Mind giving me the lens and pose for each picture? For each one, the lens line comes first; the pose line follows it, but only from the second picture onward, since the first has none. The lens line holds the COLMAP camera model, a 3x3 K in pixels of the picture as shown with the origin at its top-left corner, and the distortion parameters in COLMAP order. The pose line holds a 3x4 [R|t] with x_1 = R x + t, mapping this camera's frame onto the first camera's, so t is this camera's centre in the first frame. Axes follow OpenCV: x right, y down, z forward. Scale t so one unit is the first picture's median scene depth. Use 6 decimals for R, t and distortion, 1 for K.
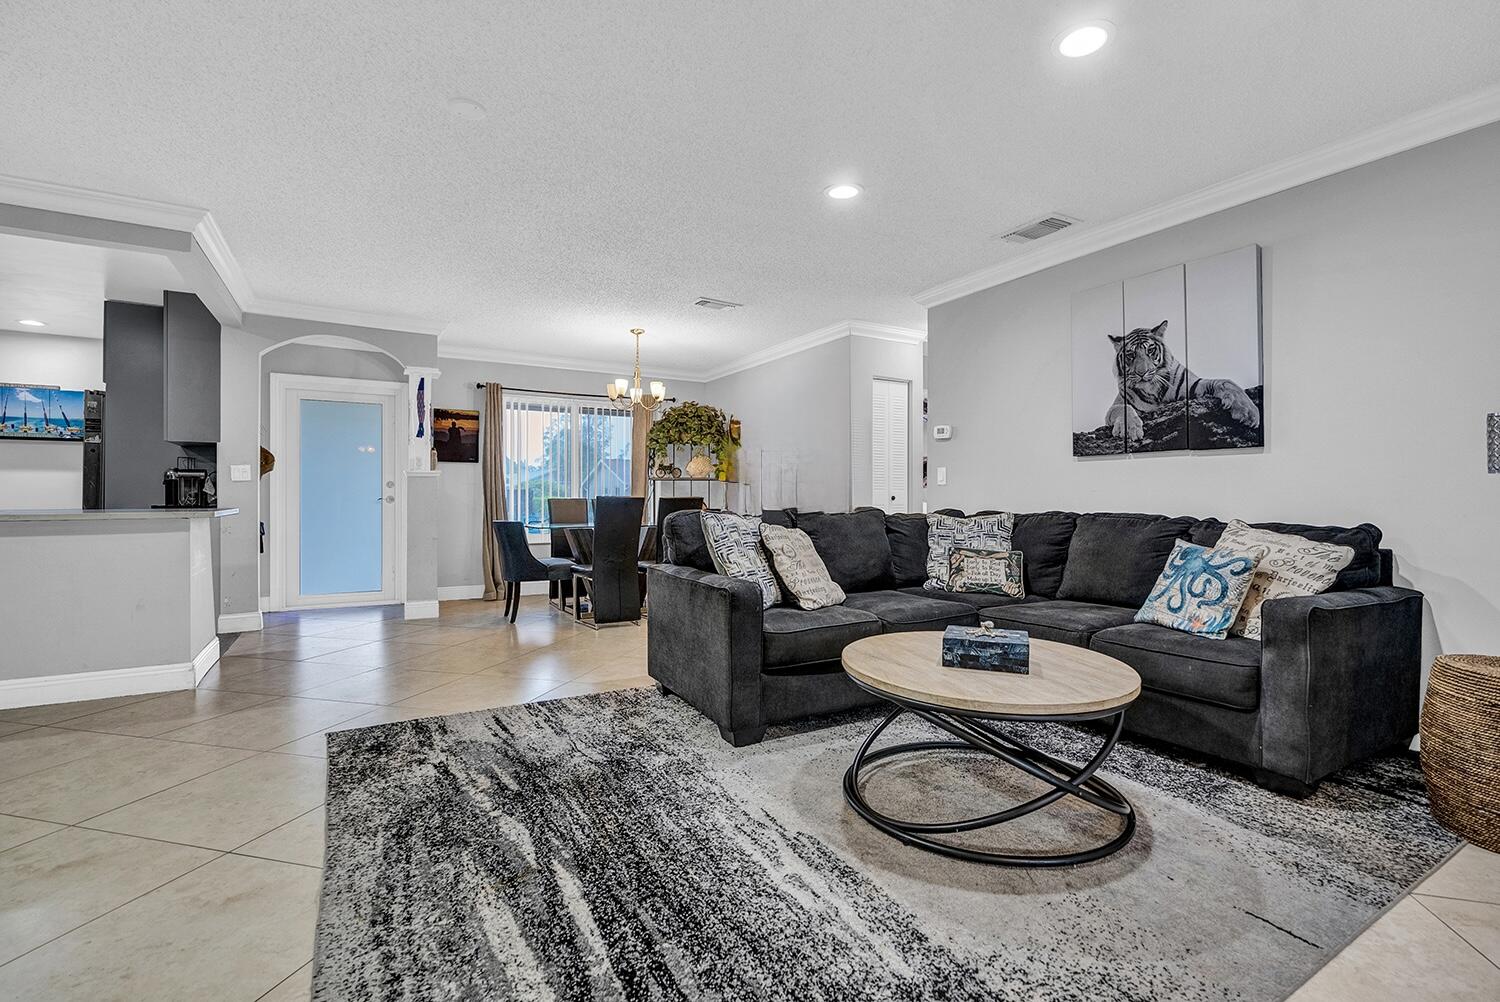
lens RADIAL K [[686.1, 0, 758.1], [0, 686.1, 492.6], [0, 0, 1]] dist [-0.013329, 0.003225]
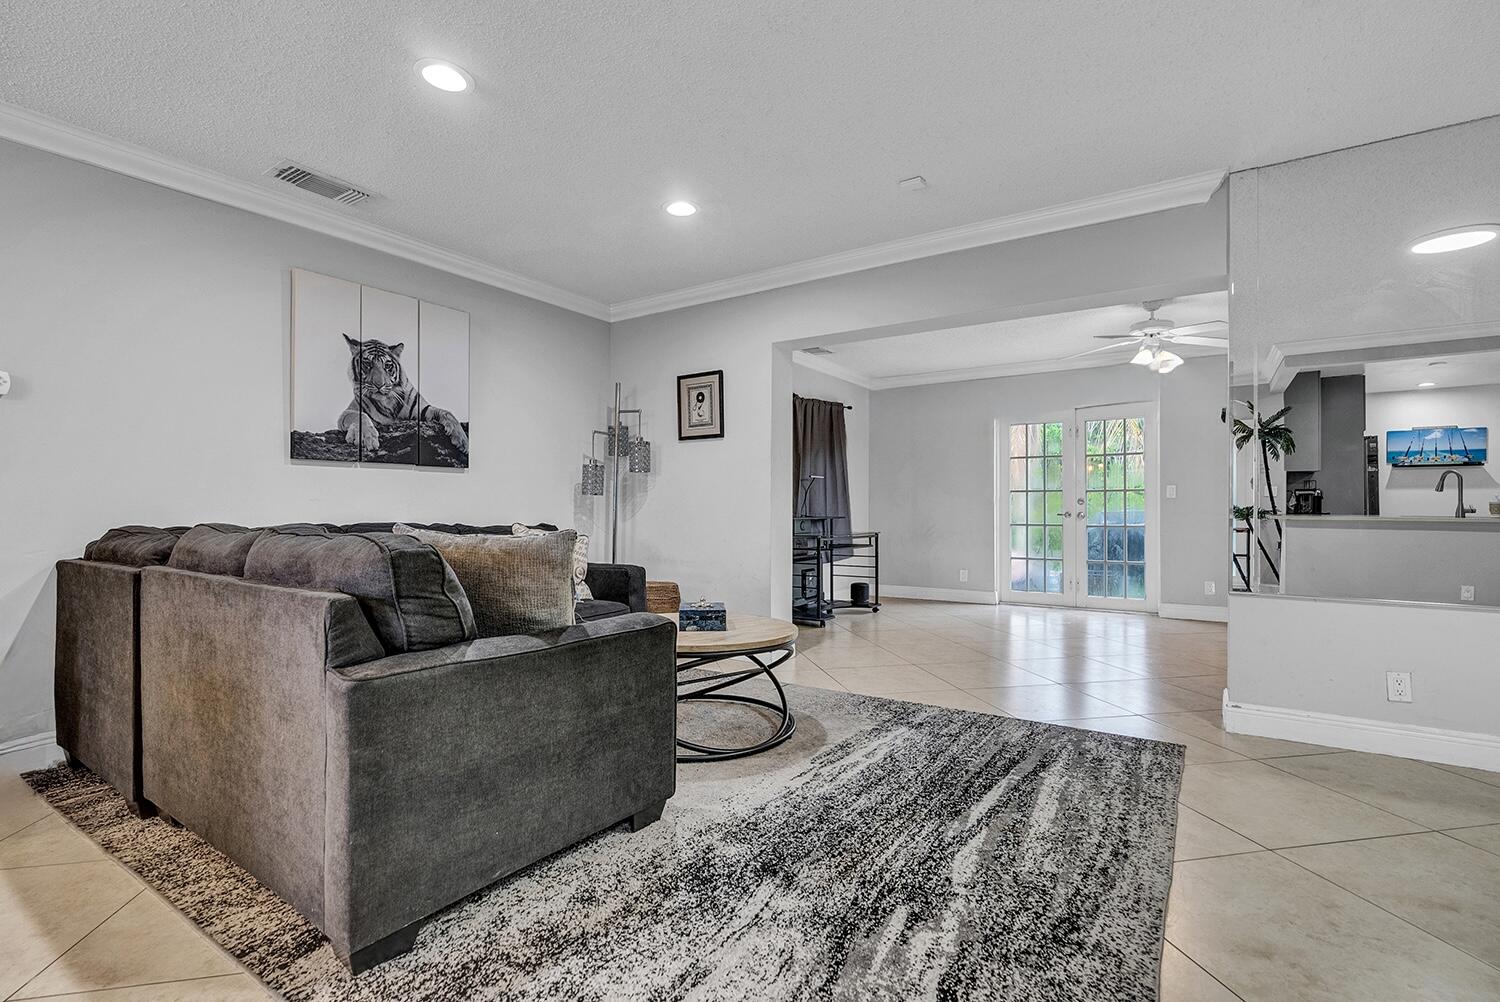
lens RADIAL K [[686.1, 0, 758.9], [0, 686.1, 502.7], [0, 0, 1]] dist [-0.013329, 0.003225]
pose [[-0.439717, 0.004432, 0.898126, -0.818671], [-0.009223, 0.999913, -0.009449, 0.007049], [-0.898089, -0.012438, -0.439638, 1.270720]]
